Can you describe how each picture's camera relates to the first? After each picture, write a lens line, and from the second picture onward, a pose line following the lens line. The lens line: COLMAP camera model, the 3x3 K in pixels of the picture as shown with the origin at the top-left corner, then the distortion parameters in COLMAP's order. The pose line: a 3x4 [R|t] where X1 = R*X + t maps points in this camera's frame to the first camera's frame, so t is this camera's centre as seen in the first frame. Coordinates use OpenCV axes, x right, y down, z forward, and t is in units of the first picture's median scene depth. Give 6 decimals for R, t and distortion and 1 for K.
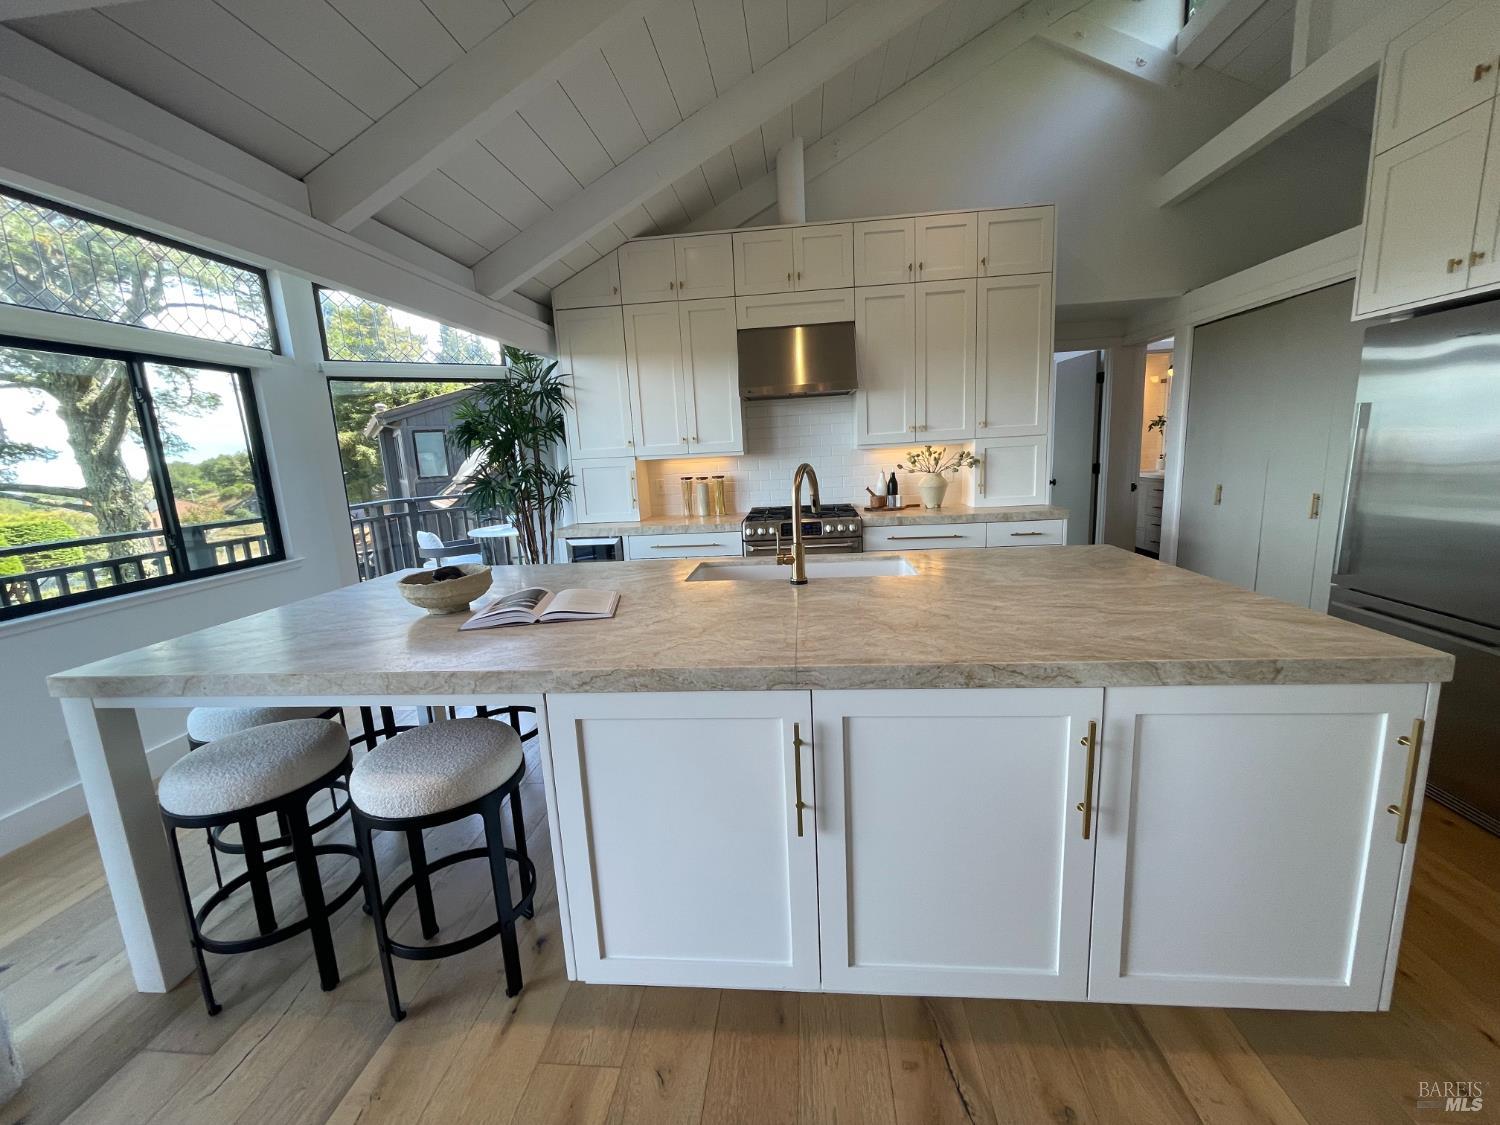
lens RADIAL K [[600.3, 0, 742.8], [0, 600.3, 560.7], [0, 0, 1]] dist [-0.004965, 0.000707]
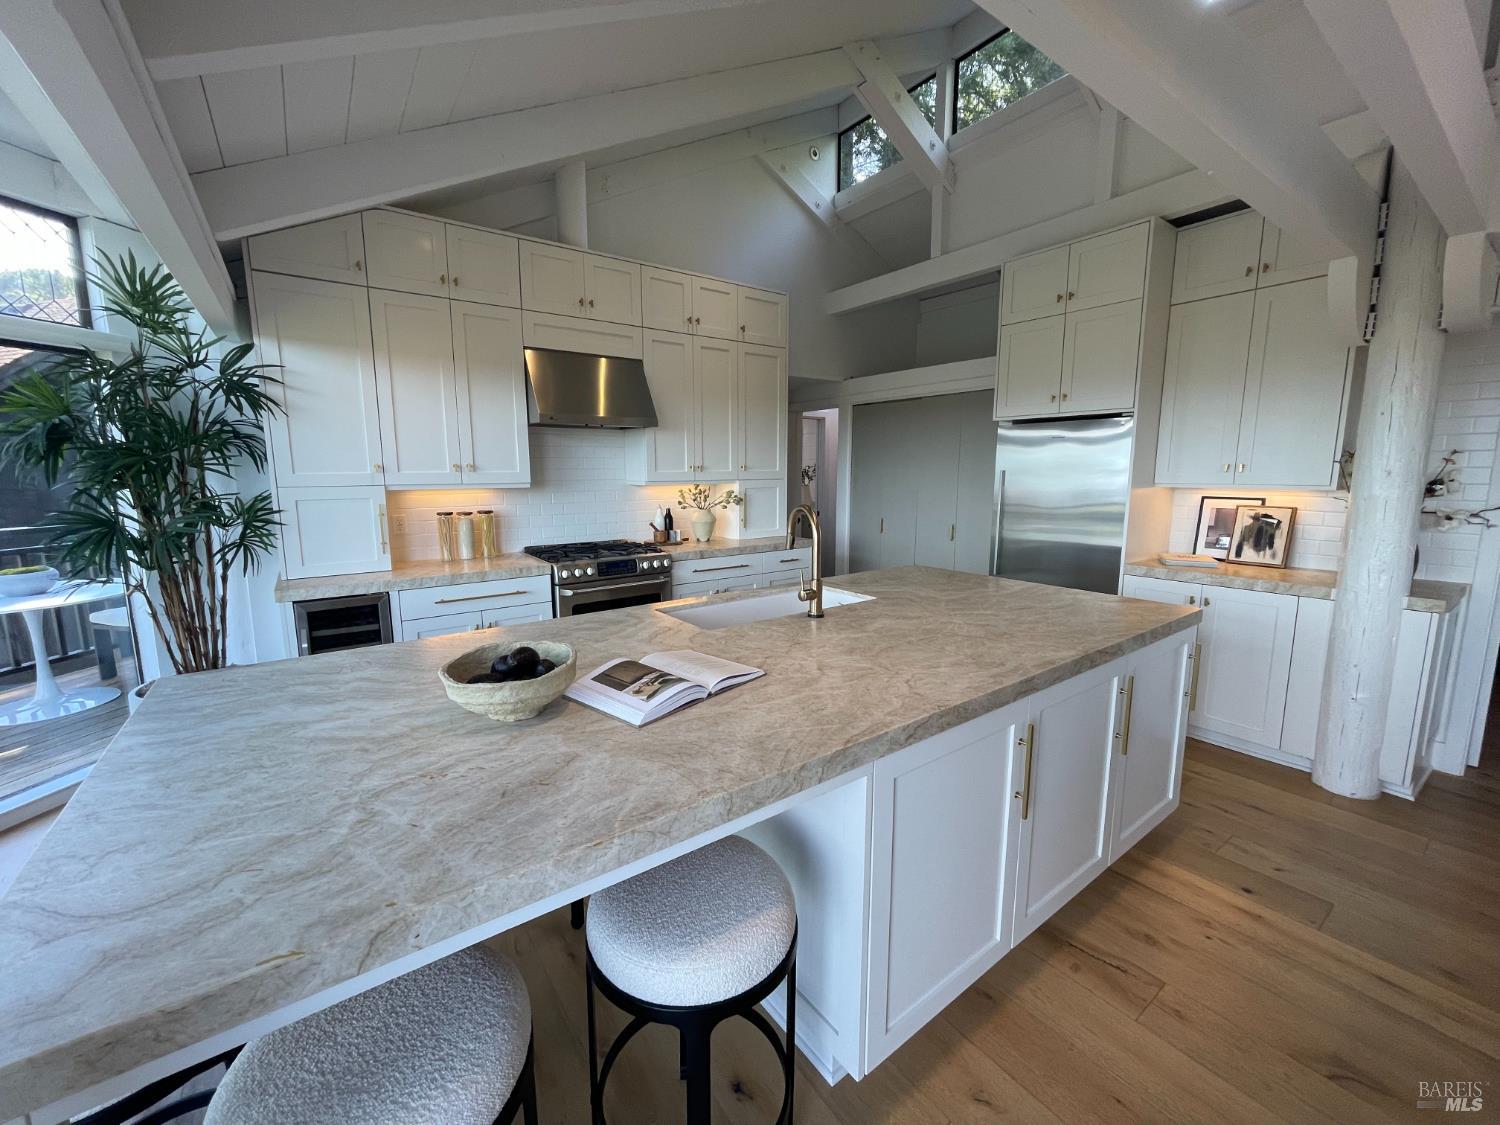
lens RADIAL K [[600.3, 0, 748.7], [0, 600.3, 561.0], [0, 0, 1]] dist [-0.004965, 0.000707]
pose [[0.746823, -0.051572, 0.663021, -0.365574], [0.084949, 0.996219, -0.018197, -0.027158], [-0.659575, 0.069913, 0.748380, 0.145659]]
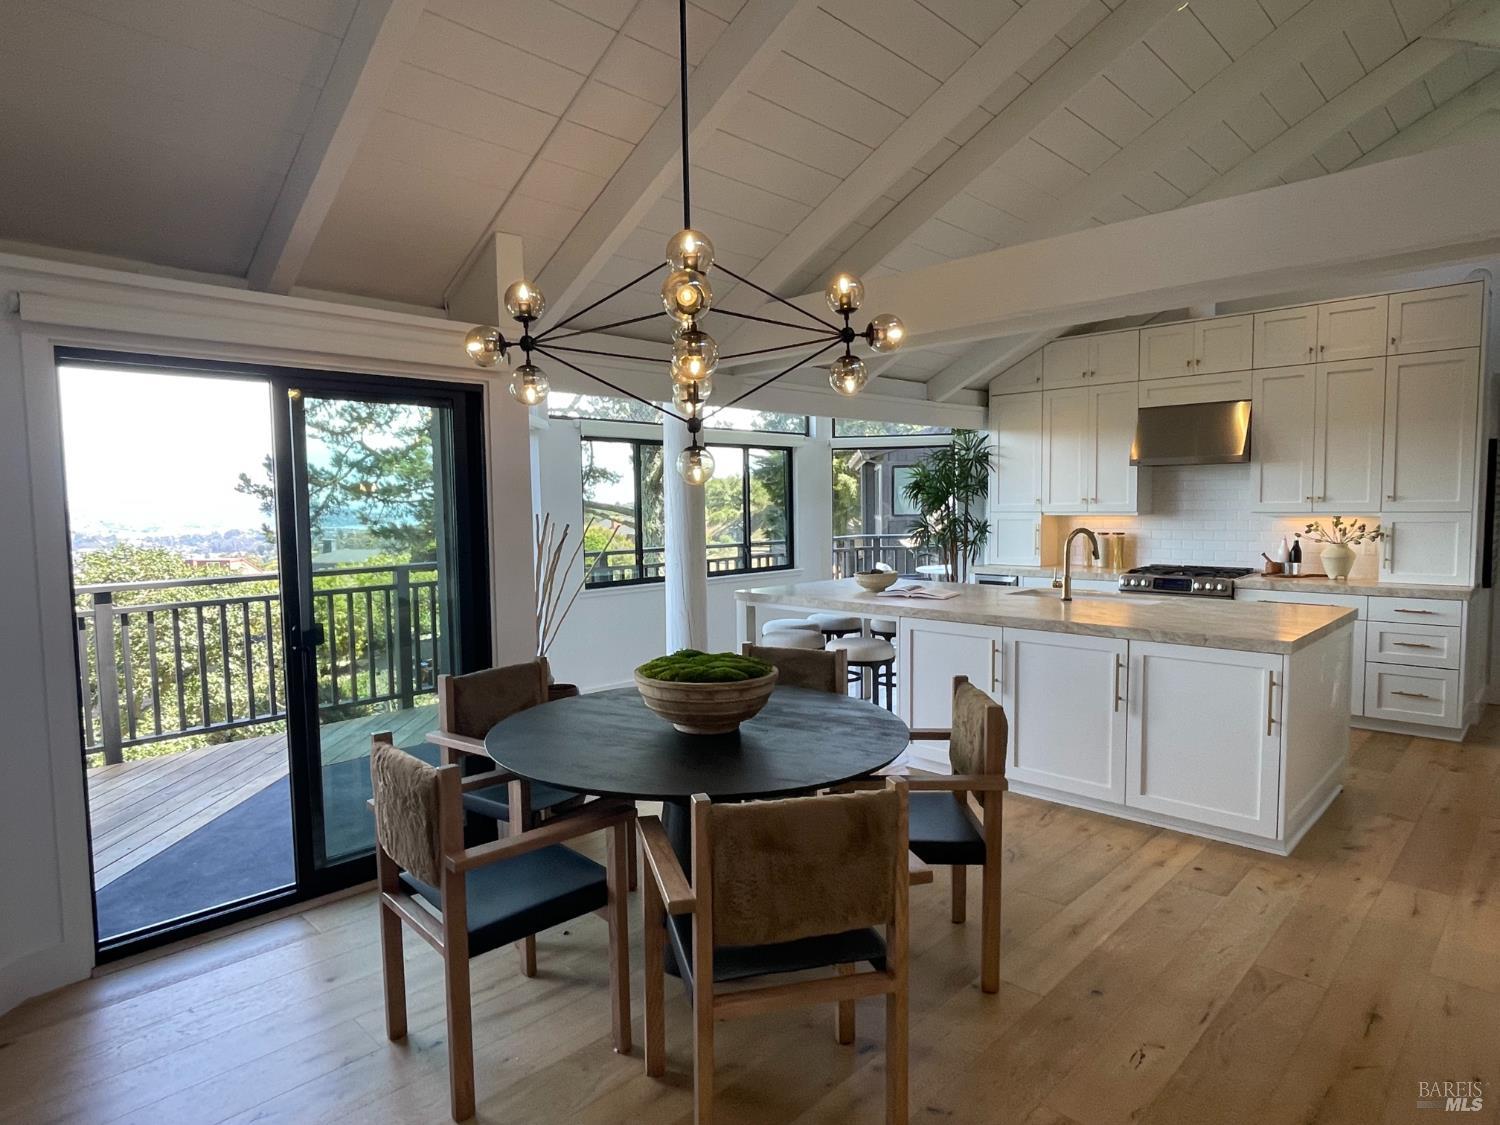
lens RADIAL K [[855.3, 0, 743.6], [0, 855.3, 564.4], [0, 0, 1]] dist [-0.016669, -0.000870]
pose [[0.781165, 0.086618, -0.618287, 0.439461], [-0.138384, 0.989717, -0.036186, 0.076831], [0.608795, 0.113828, 0.785119, -0.720142]]
